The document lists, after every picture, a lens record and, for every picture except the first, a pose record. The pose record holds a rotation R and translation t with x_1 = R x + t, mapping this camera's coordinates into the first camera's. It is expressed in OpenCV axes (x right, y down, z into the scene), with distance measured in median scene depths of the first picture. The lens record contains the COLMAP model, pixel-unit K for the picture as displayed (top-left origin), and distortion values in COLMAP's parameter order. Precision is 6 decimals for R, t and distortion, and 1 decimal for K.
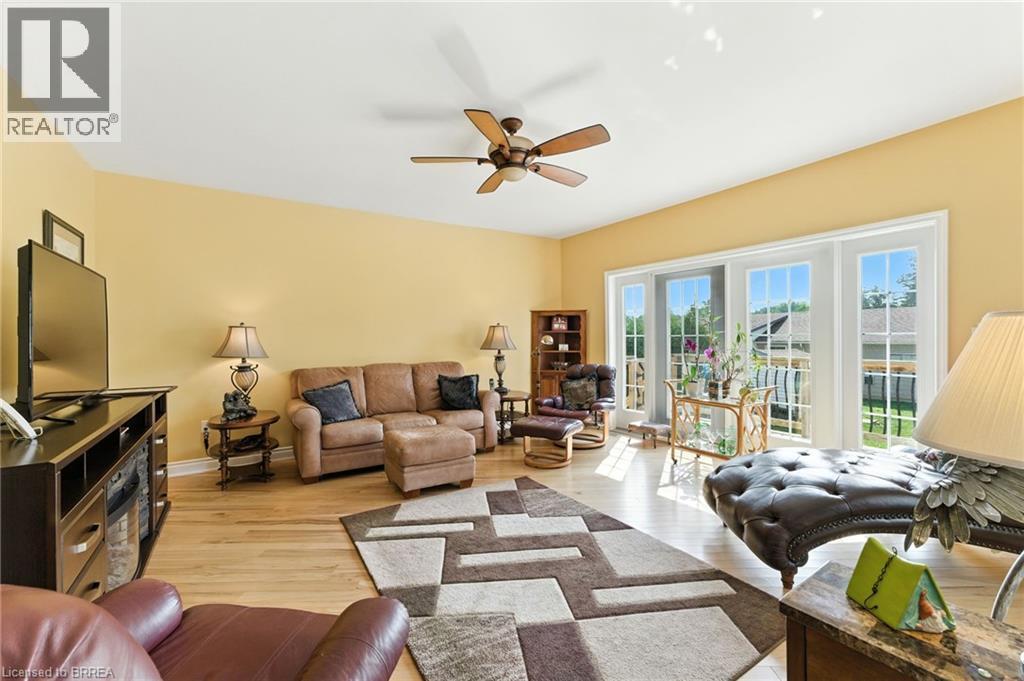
lens RADIAL K [[417.6, 0, 513.5], [0, 417.6, 337.4], [0, 0, 1]] dist [0.002067, 0.000700]
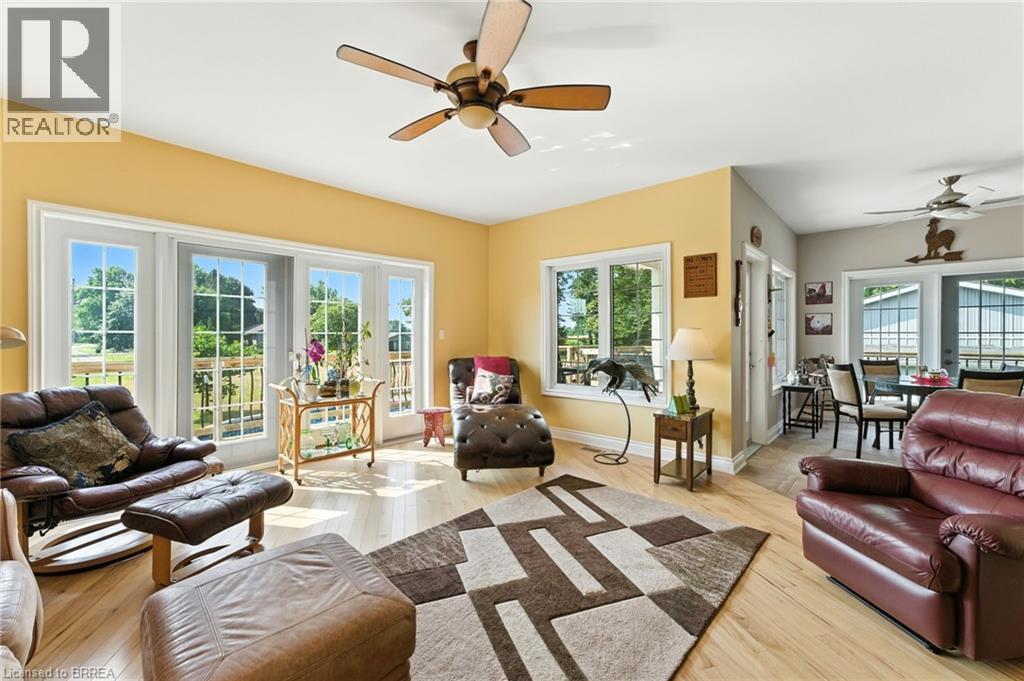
lens RADIAL K [[417.6, 0, 502.3], [0, 417.6, 339.2], [0, 0, 1]] dist [0.002067, 0.000700]
pose [[-0.224569, -0.006115, 0.974439, -0.760020], [-0.001176, 0.999981, 0.006004, 0.004488], [-0.974457, 0.000202, -0.224572, 1.138047]]
